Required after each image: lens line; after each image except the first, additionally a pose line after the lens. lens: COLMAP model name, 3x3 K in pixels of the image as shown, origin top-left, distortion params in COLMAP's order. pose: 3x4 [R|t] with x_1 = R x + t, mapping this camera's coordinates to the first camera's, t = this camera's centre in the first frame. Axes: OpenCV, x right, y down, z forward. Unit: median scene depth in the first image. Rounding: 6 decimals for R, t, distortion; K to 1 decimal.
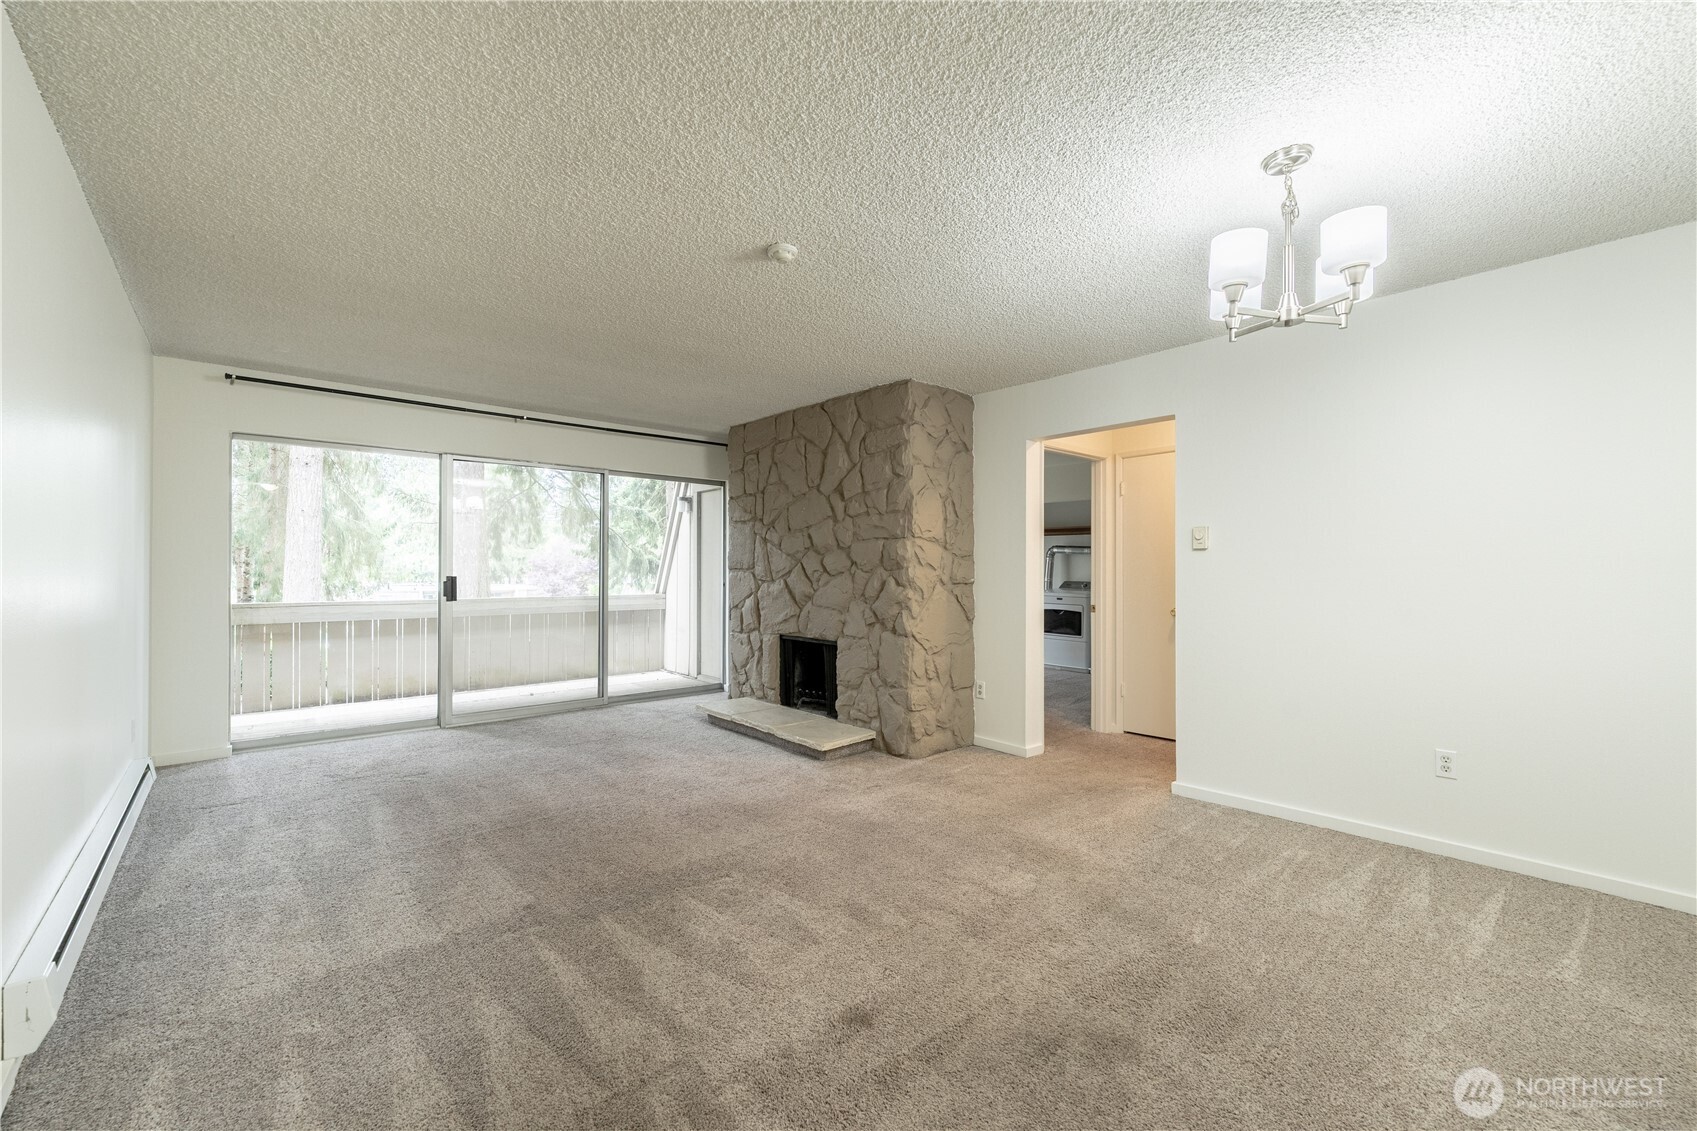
lens RADIAL K [[691.6, 0, 847.9], [0, 691.6, 572.0], [0, 0, 1]] dist [-0.000029, -0.000902]
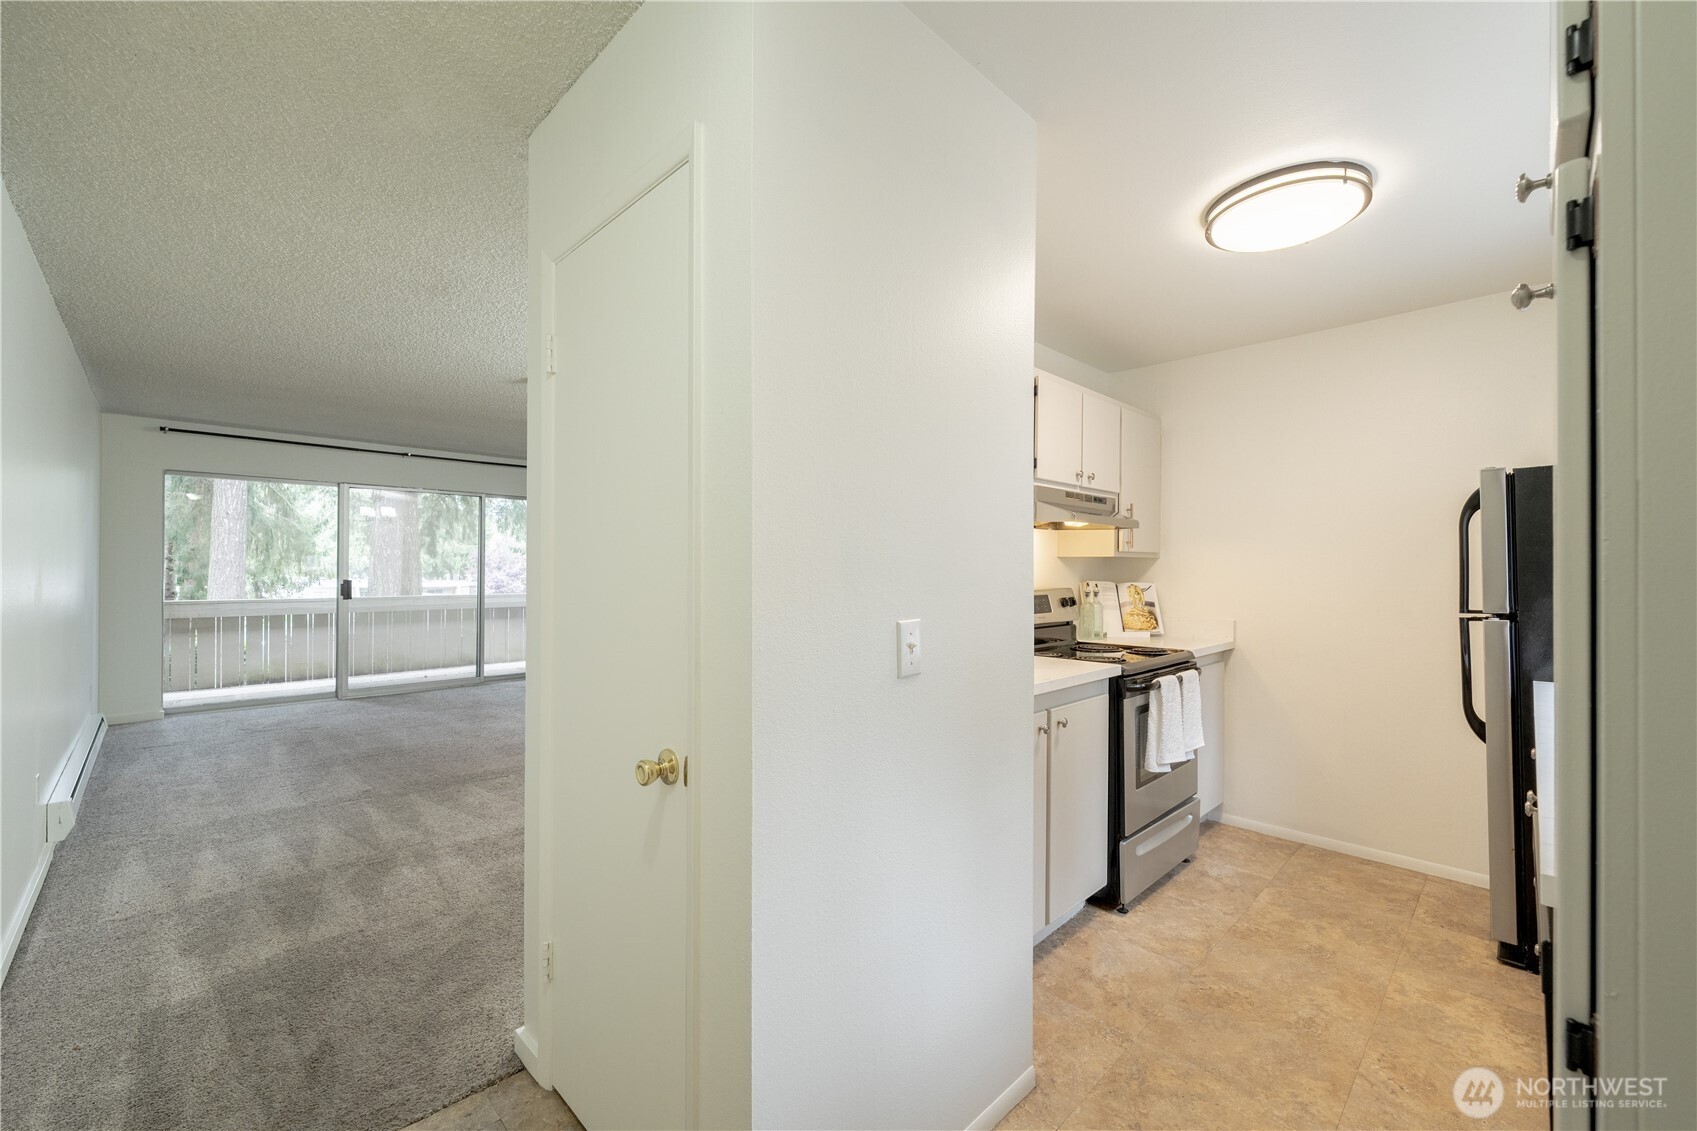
lens RADIAL K [[691.6, 0, 856.6], [0, 691.6, 569.4], [0, 0, 1]] dist [-0.000029, -0.000902]
pose [[0.997686, 0.003961, 0.067881, 0.301040], [-0.004050, 0.999991, 0.001168, -0.020064], [-0.067876, -0.001440, 0.997693, -0.362867]]
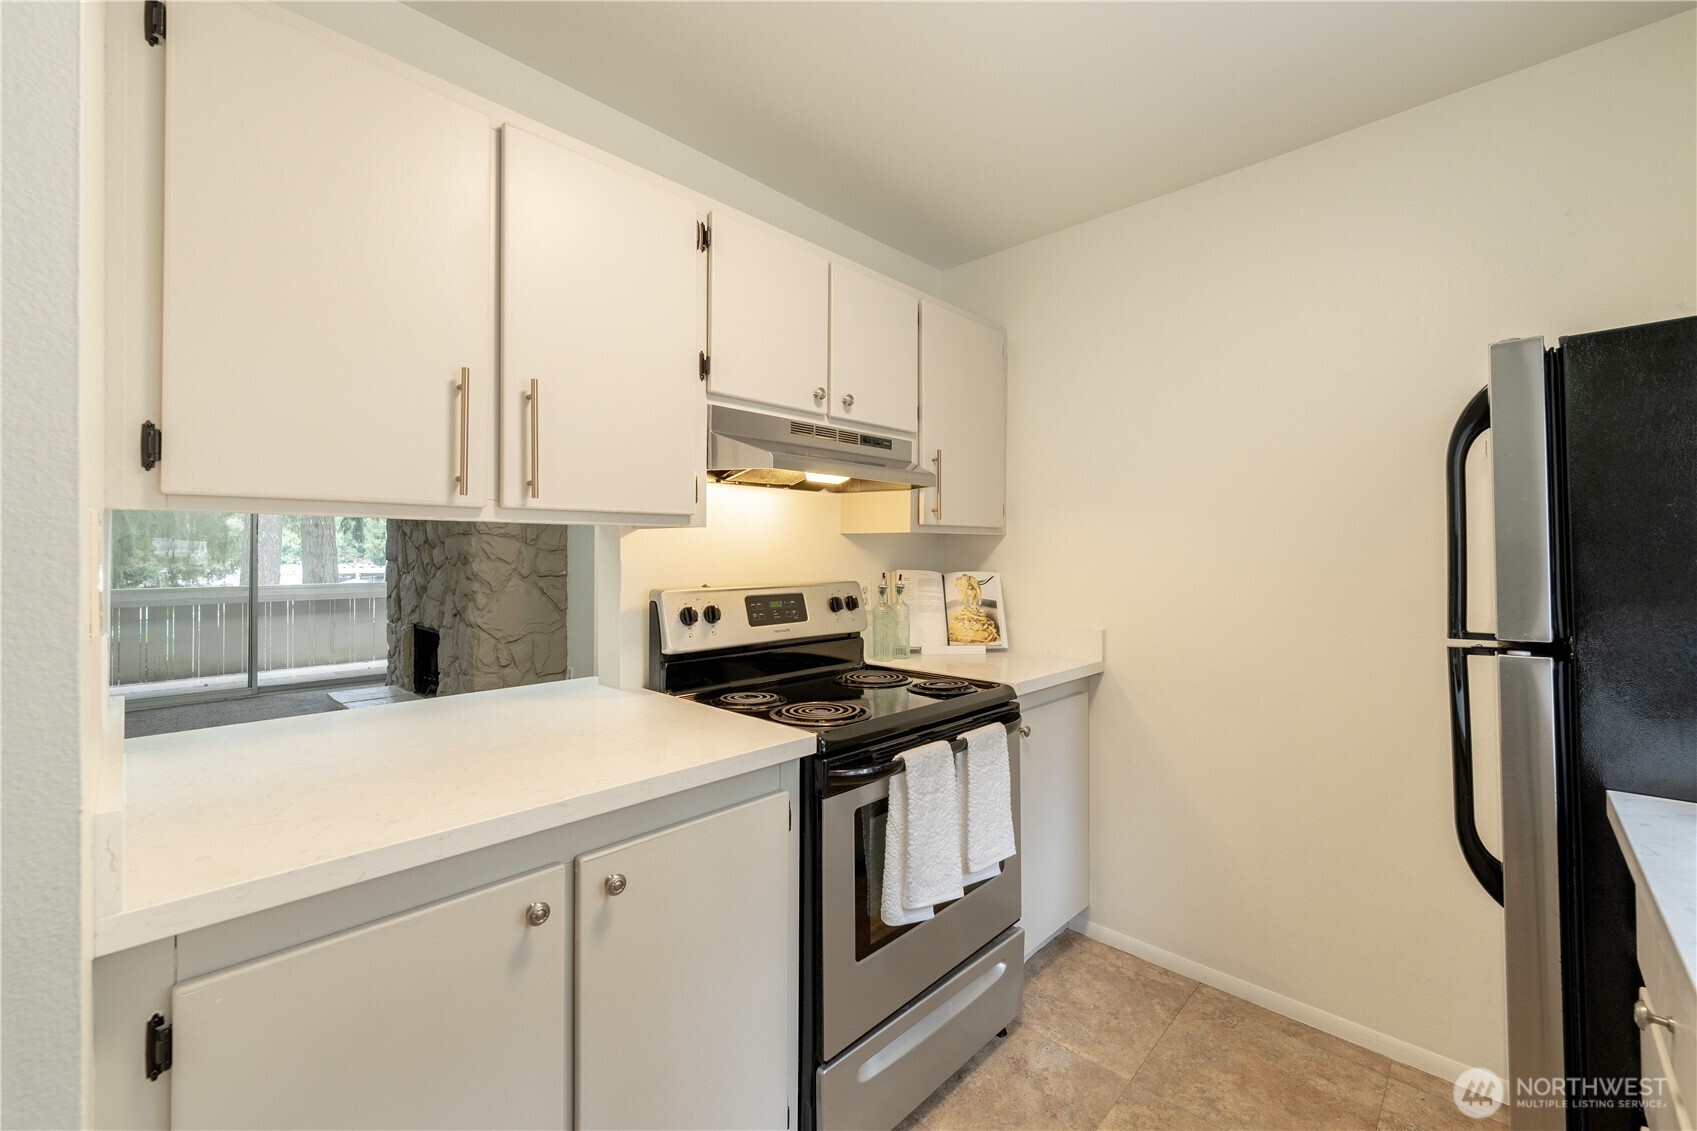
lens RADIAL K [[691.6, 0, 855.9], [0, 691.6, 553.6], [0, 0, 1]] dist [-0.000029, -0.000902]
pose [[0.995849, -0.000275, 0.091019, 0.550796], [0.000055, 0.999997, 0.002415, -0.020756], [-0.091020, -0.002400, 0.995846, -0.105829]]
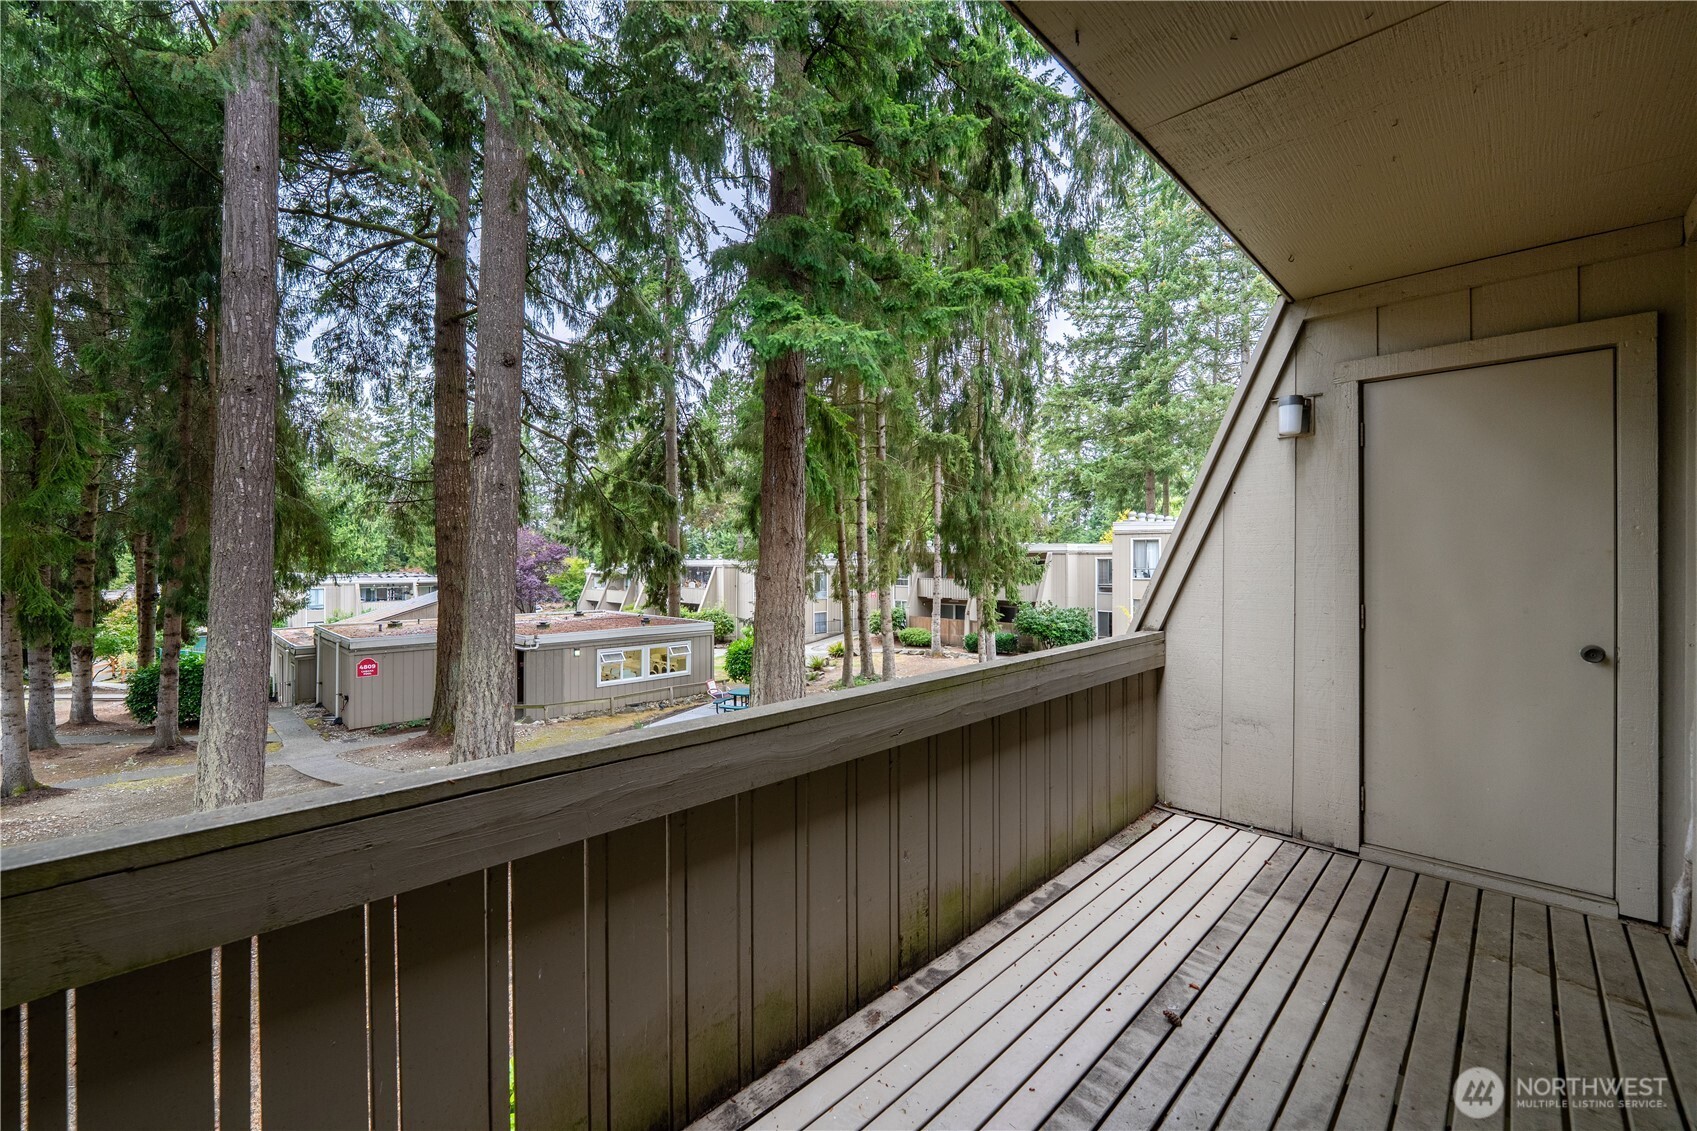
lens RADIAL K [[691.6, 0, 833.3], [0, 691.6, 559.8], [0, 0, 1]] dist [-0.000029, -0.000902]
pose [[0.997986, -0.005413, 0.063199, -0.878344], [0.005213, 0.999981, 0.003333, -0.026810], [-0.063216, -0.002997, 0.997995, 1.029952]]
